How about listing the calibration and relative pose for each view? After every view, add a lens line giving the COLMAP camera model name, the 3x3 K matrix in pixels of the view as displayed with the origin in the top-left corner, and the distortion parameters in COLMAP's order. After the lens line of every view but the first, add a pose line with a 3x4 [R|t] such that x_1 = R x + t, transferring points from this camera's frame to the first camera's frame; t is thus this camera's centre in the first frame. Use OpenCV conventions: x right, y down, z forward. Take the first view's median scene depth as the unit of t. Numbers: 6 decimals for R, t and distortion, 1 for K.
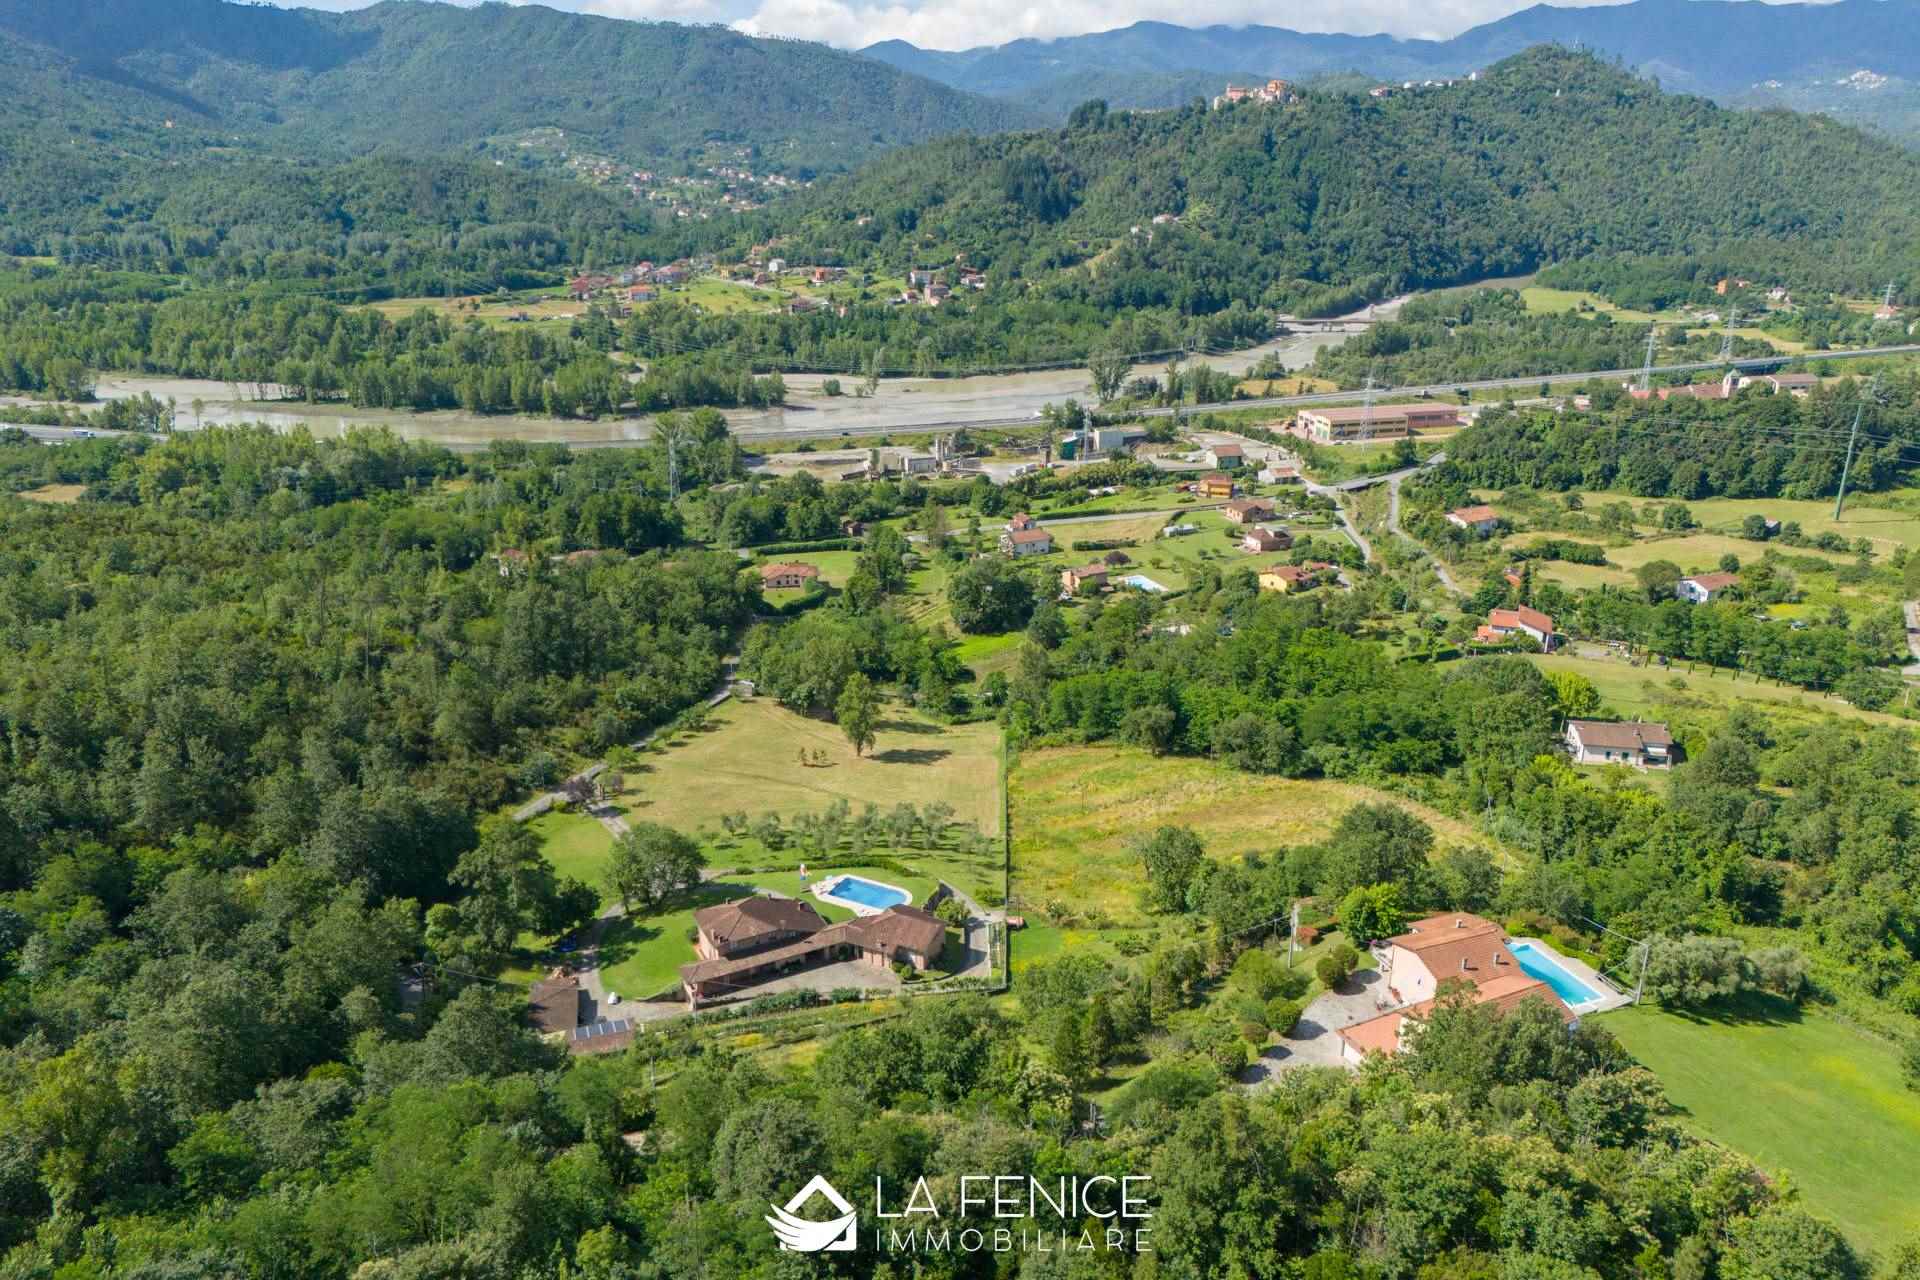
lens RADIAL K [[1412.0, 0, 980.1], [0, 1412.0, 620.9], [0, 0, 1]] dist [0.059439, -0.050990]
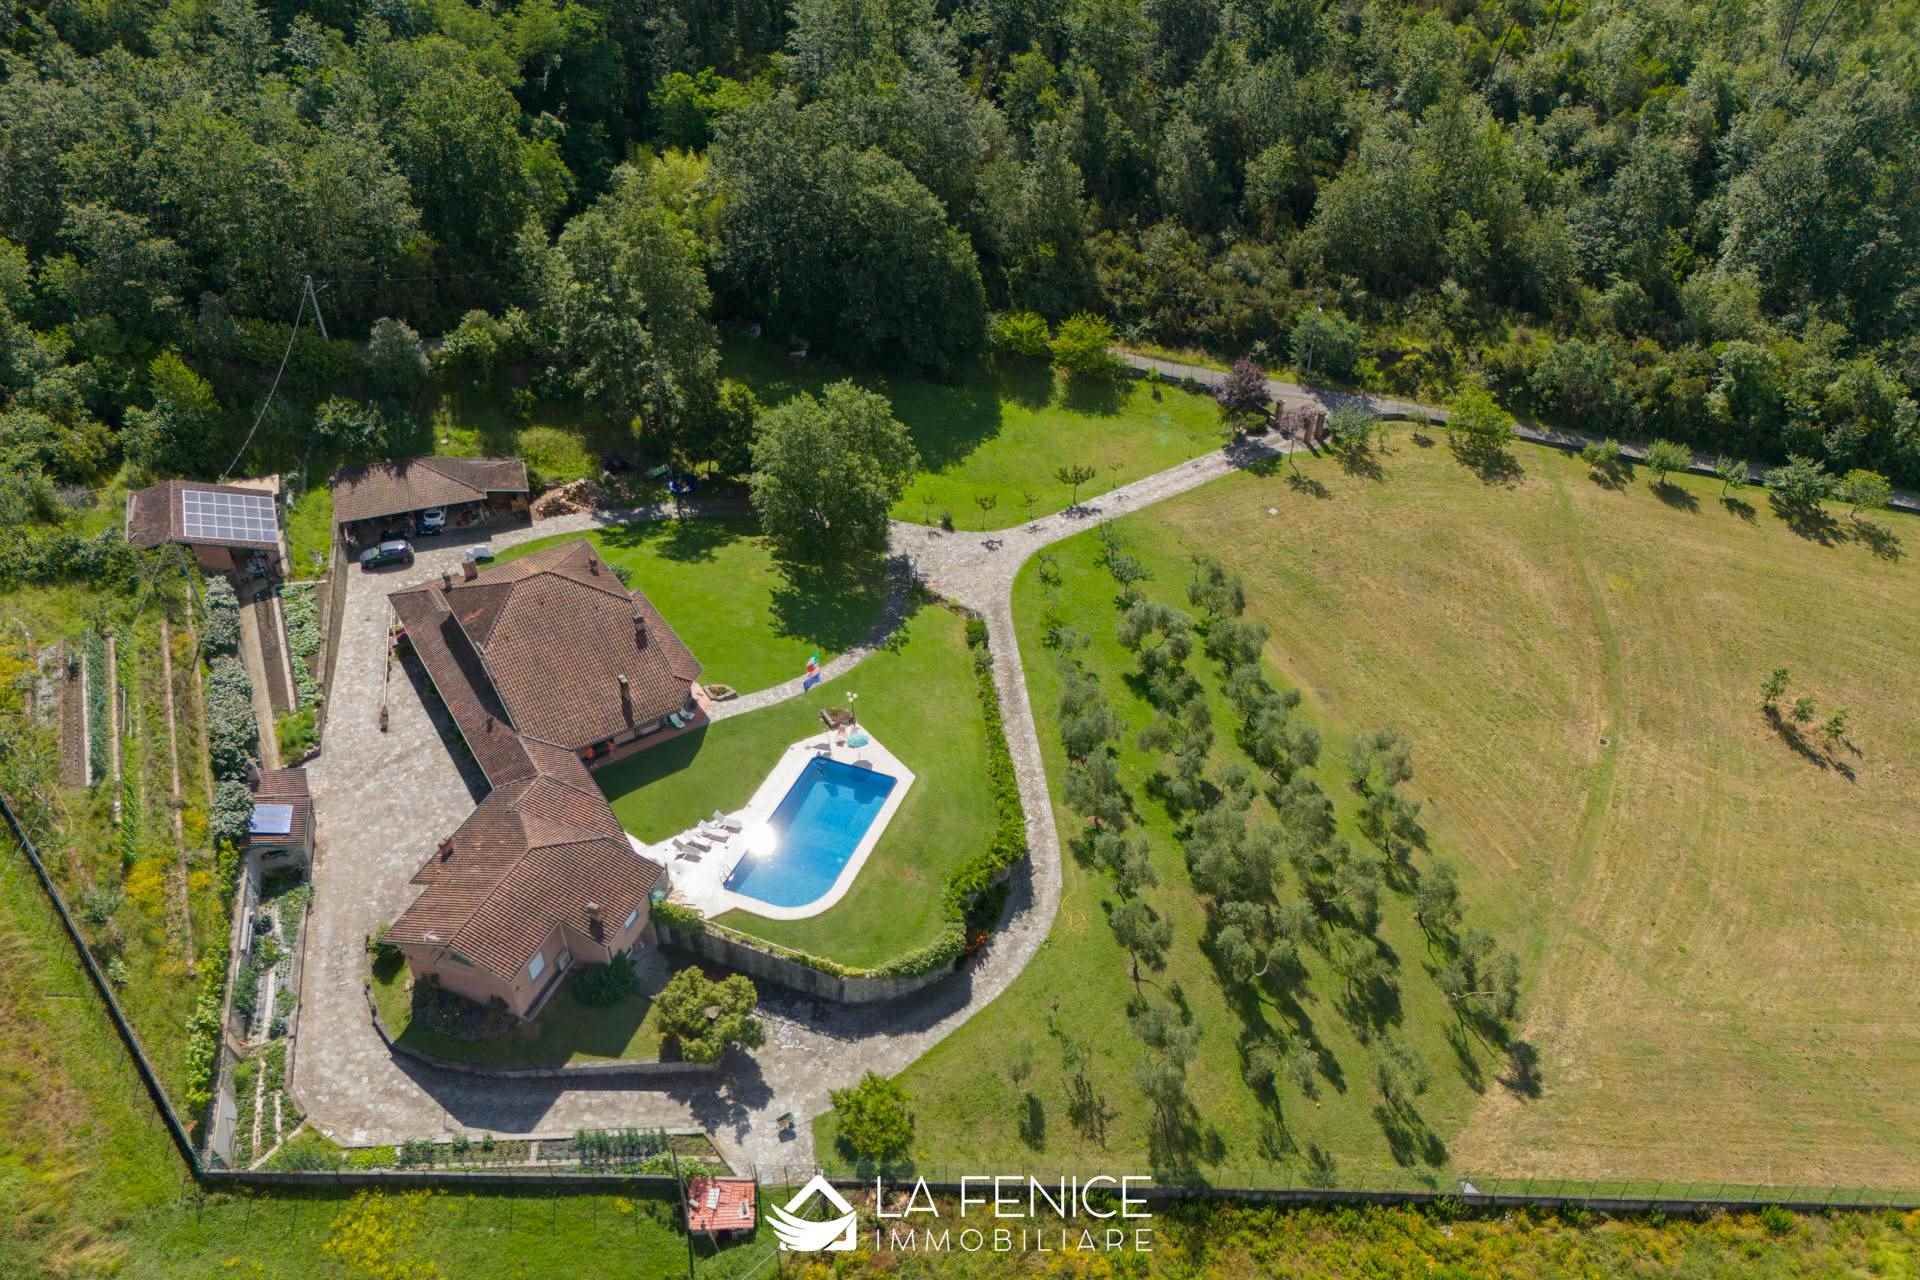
lens RADIAL K [[1412.0, 0, 962.8], [0, 1412.0, 642.3], [0, 0, 1]] dist [0.059439, -0.050990]
pose [[0.087382, 0.613879, -0.784549, 0.141366], [-0.326453, 0.761718, 0.559655, -0.053693], [0.941166, 0.207215, 0.266963, 0.668546]]
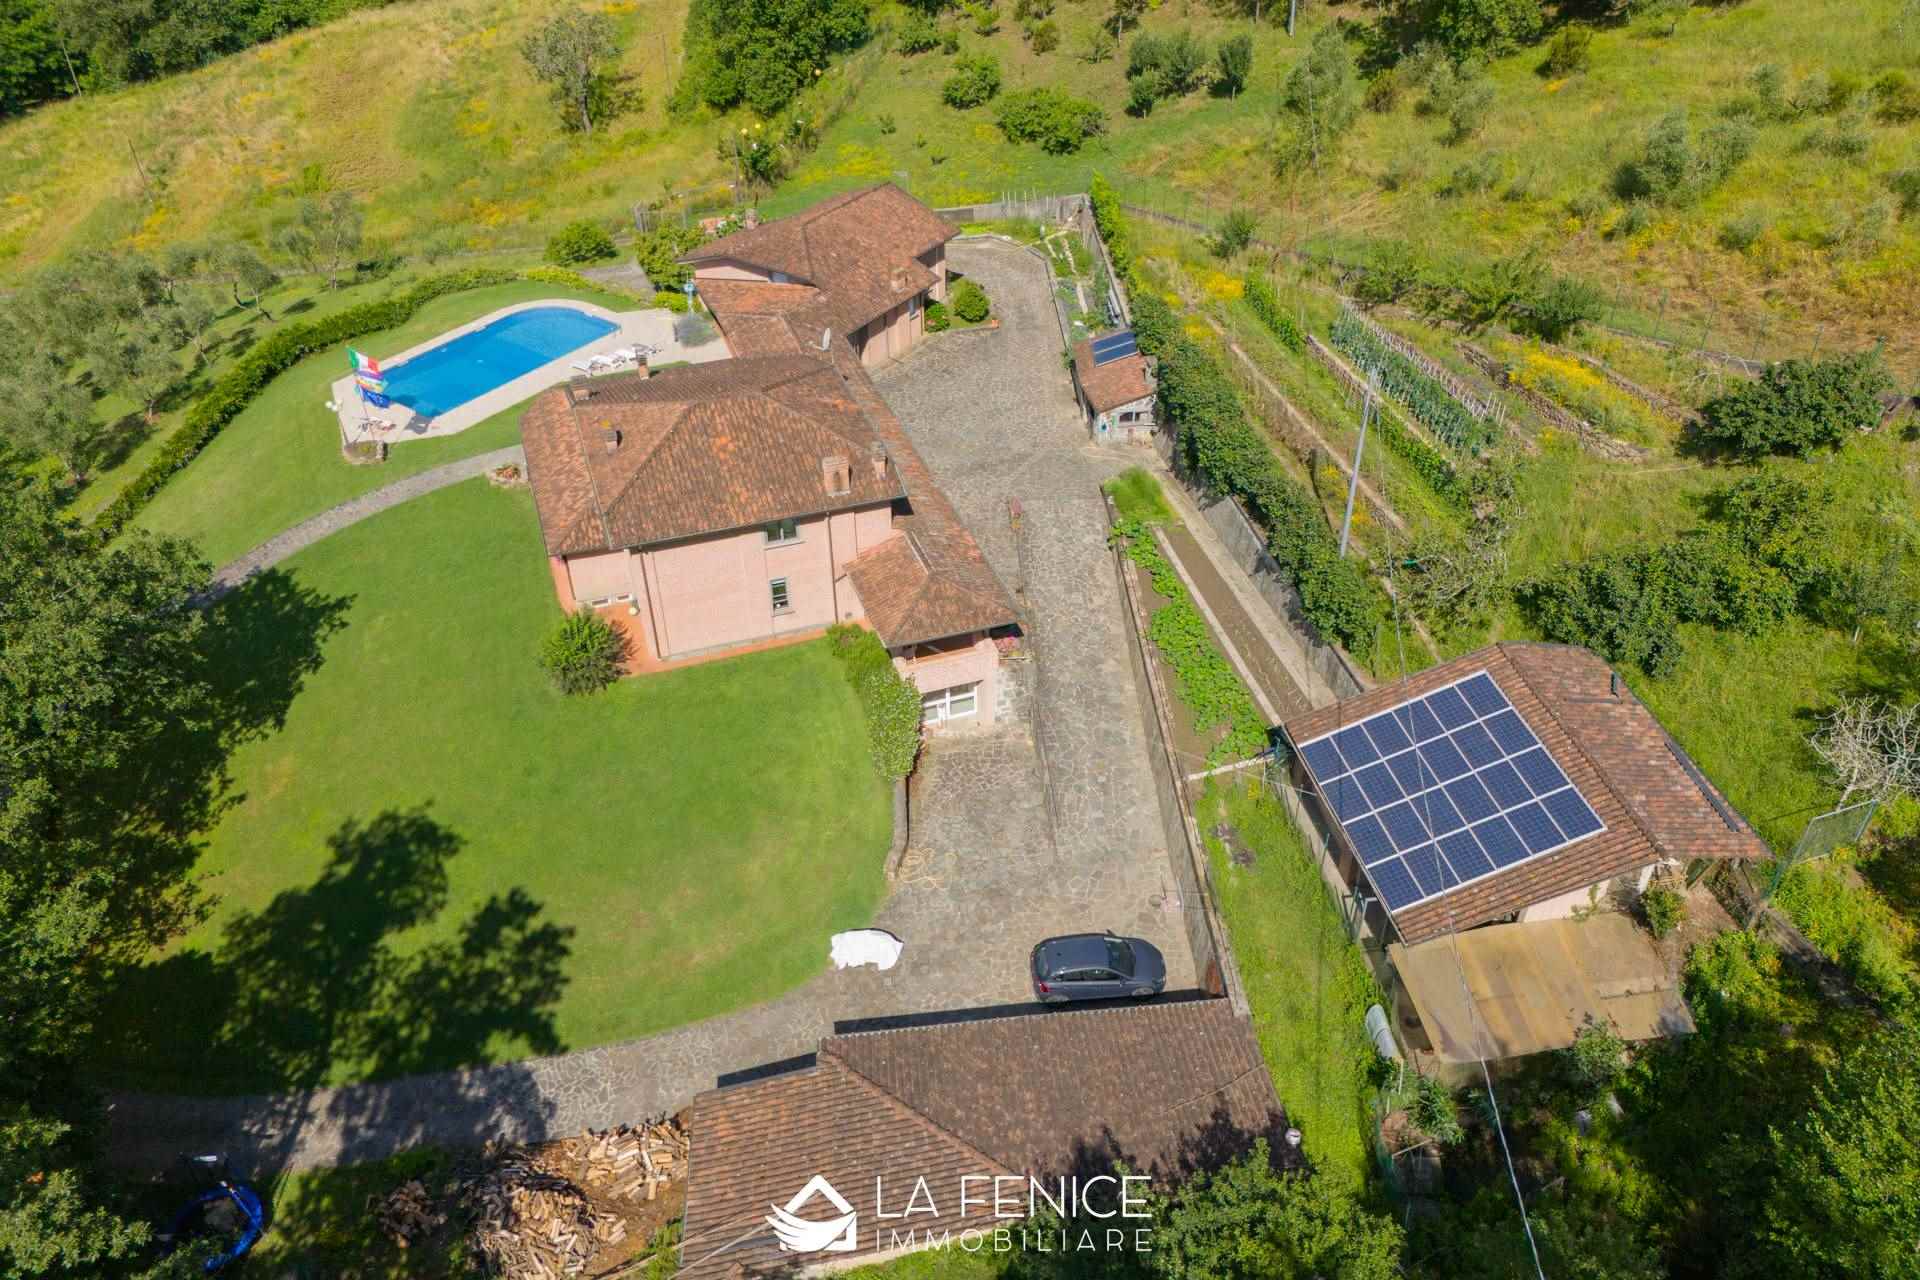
lens RADIAL K [[1412.0, 0, 972.4], [0, 1412.0, 637.5], [0, 0, 1]] dist [0.059439, -0.050990]
pose [[0.145305, -0.603384, 0.784101, -0.254595], [0.333057, 0.776089, 0.535499, 0.077438], [-0.931643, 0.183340, 0.313731, 0.586303]]
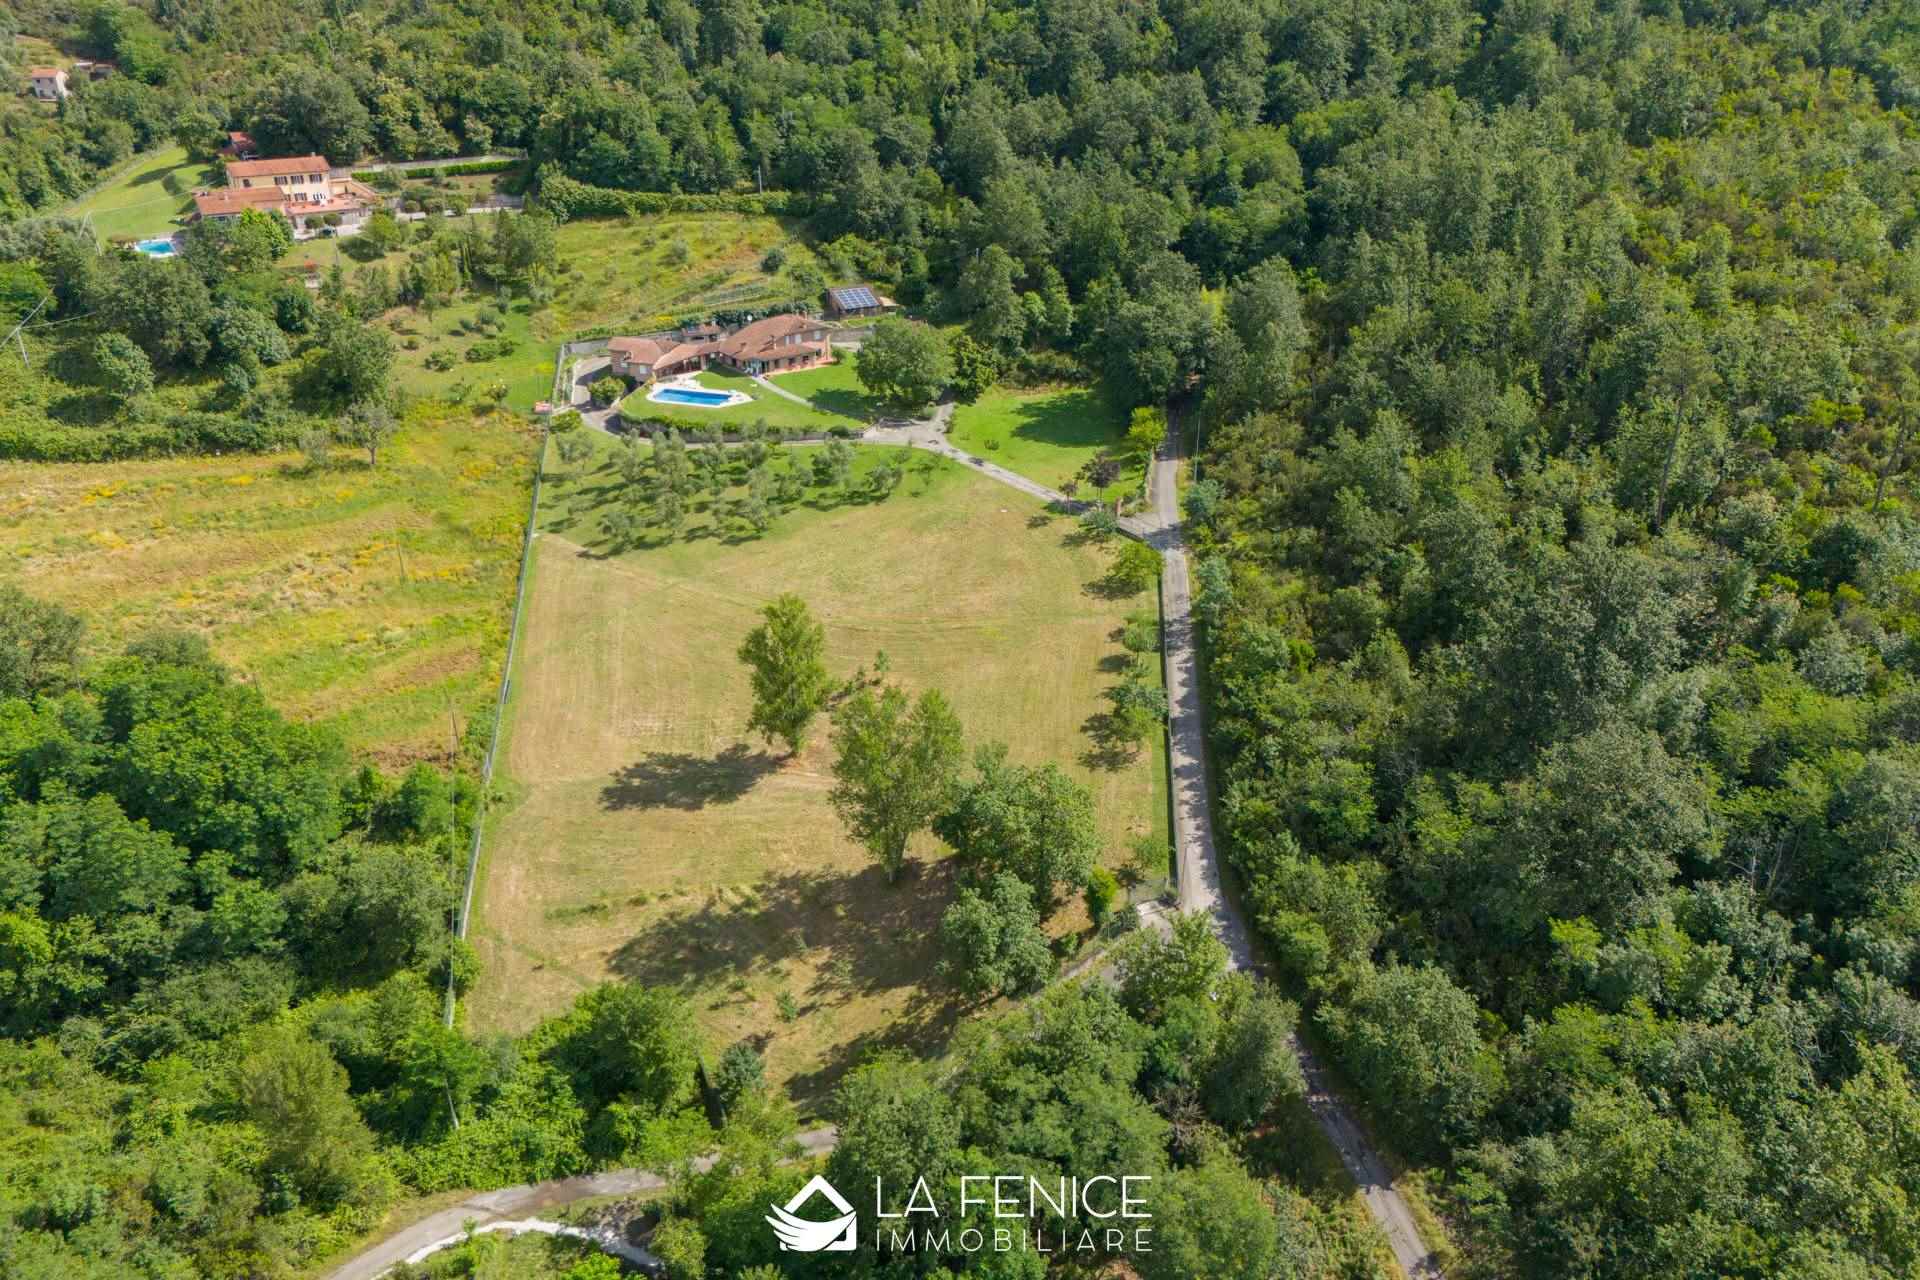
lens RADIAL K [[1412.0, 0, 963.1], [0, 1412.0, 642.3], [0, 0, 1]] dist [0.059439, -0.050990]
pose [[-0.983910, 0.078212, -0.160634, -0.067555], [-0.060678, 0.699370, 0.712180, -0.296352], [0.168044, 0.710468, -0.683372, 1.329448]]
